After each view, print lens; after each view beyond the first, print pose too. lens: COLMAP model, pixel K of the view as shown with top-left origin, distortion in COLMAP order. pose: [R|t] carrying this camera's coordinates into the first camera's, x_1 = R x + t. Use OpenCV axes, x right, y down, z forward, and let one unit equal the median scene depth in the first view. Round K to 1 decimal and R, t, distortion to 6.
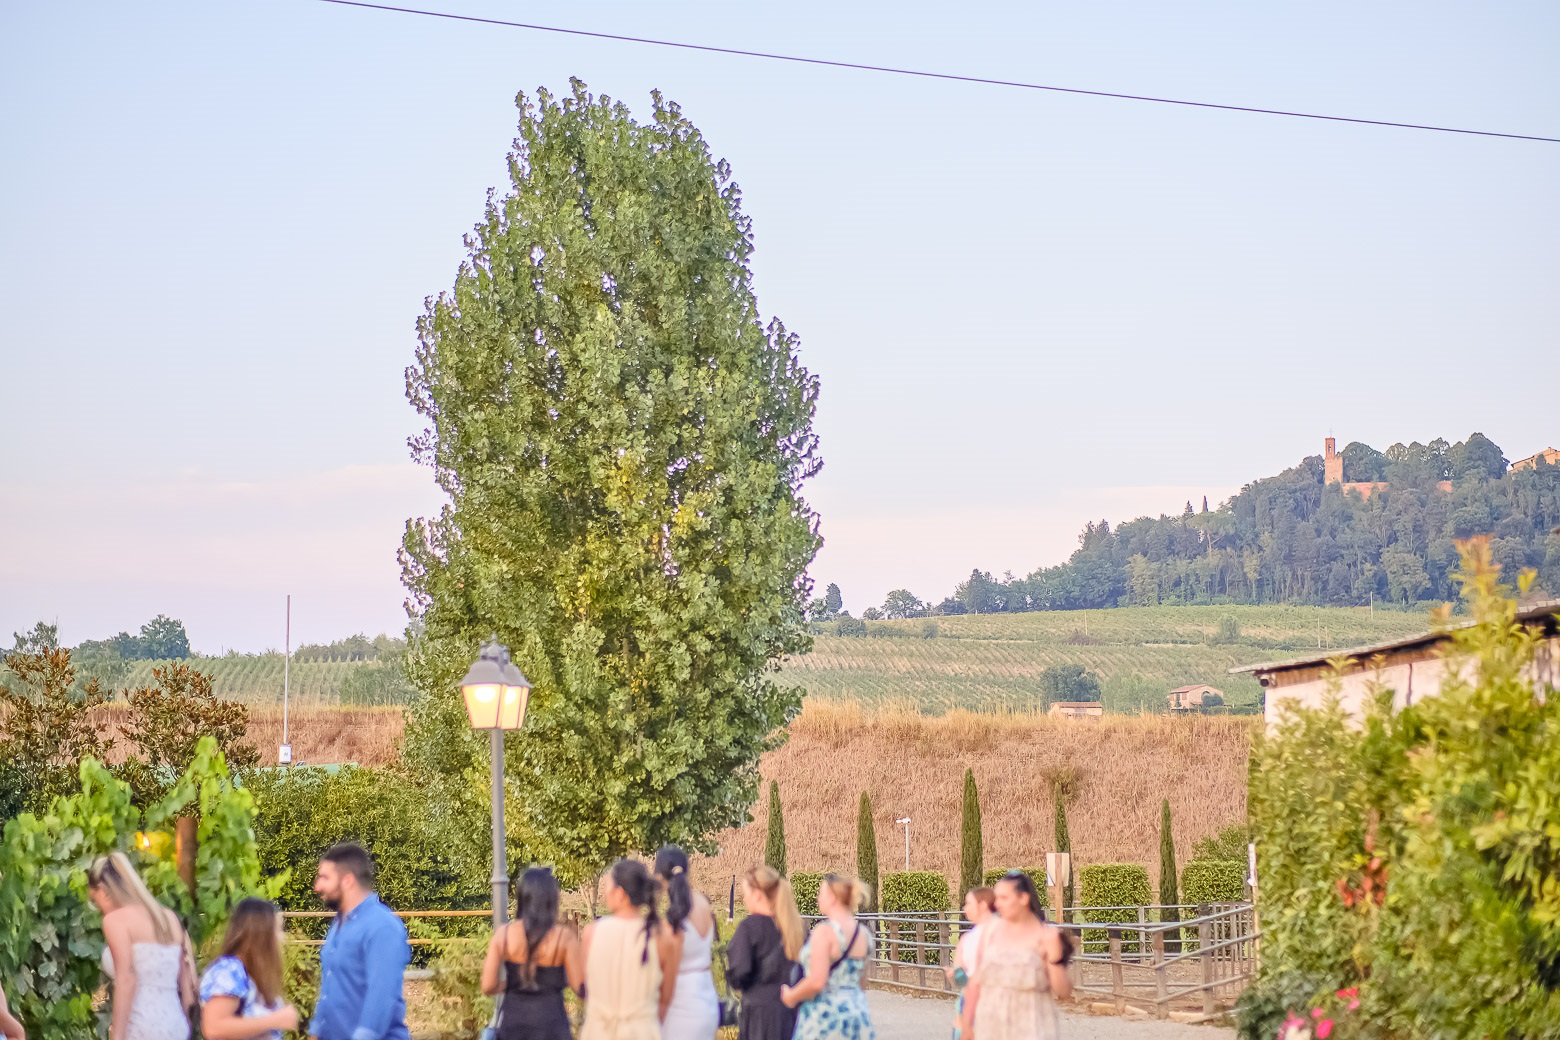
lens RADIAL K [[3733.3, 0, 780.0], [0, 3733.3, 520.0], [0, 0, 1]] dist [0.266559, -0.599687]
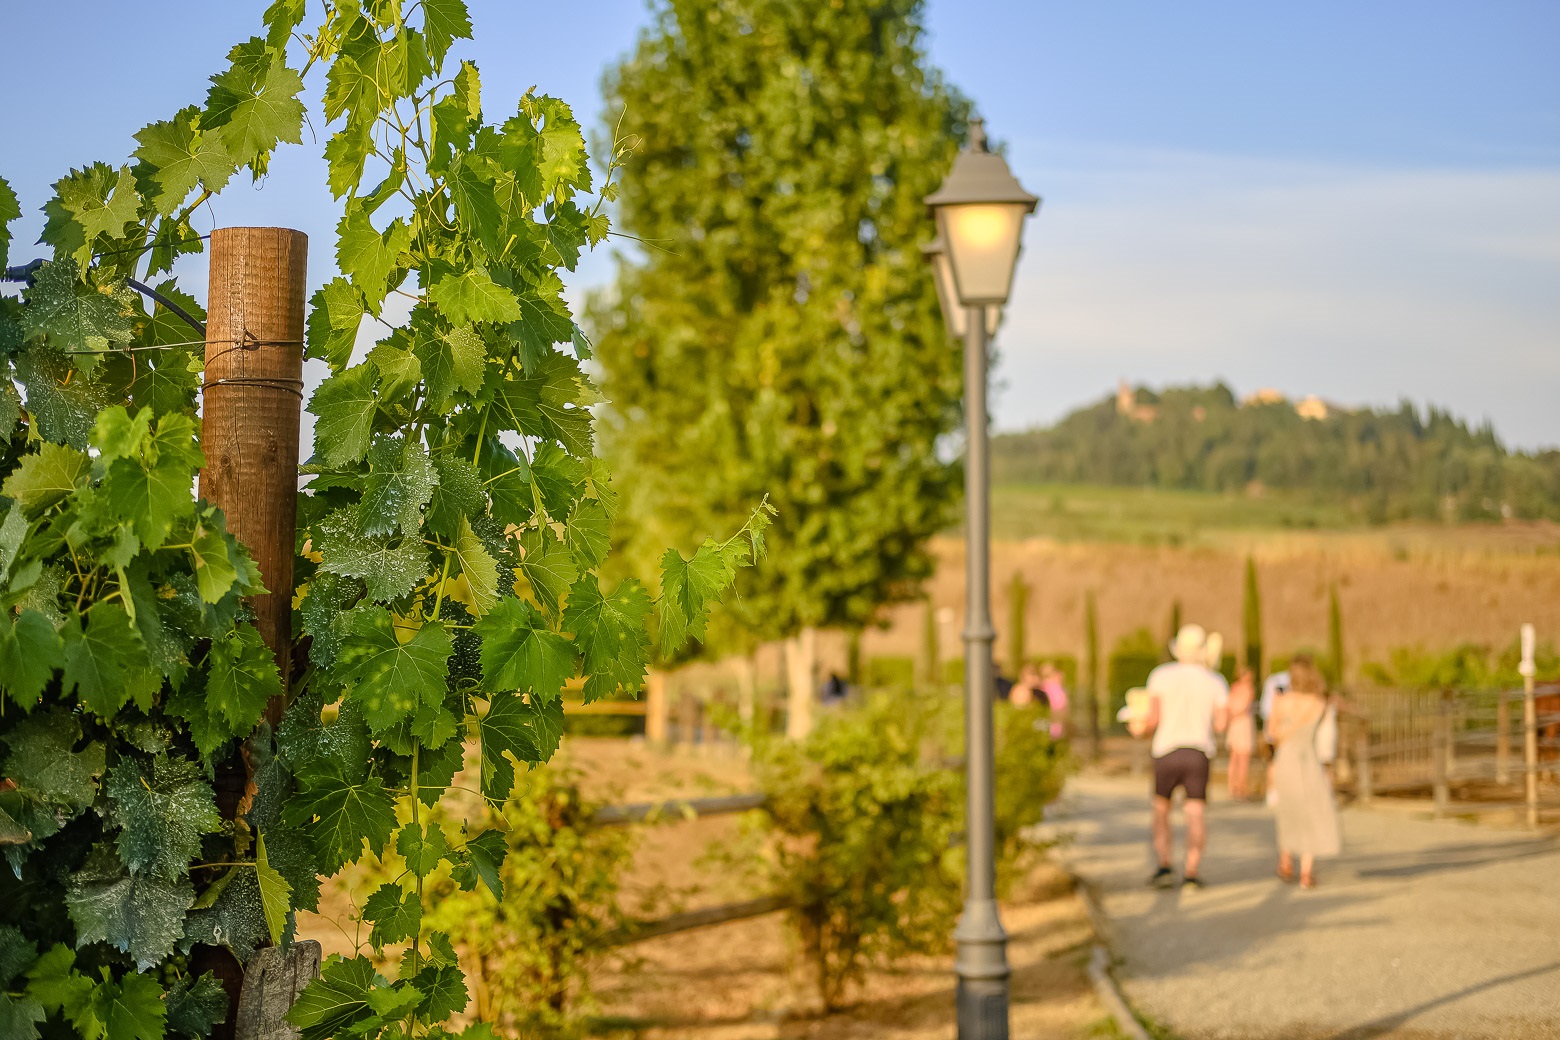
lens RADIAL K [[2419.8, 0, 780.0], [0, 2419.8, 520.0], [0, 0, 1]] dist [-0.009764, 0.064269]
pose [[0.999763, 0.018113, 0.012070, -0.056295], [-0.018540, 0.999173, 0.036199, 0.038236], [-0.011404, -0.036415, 0.999272, 0.373126]]
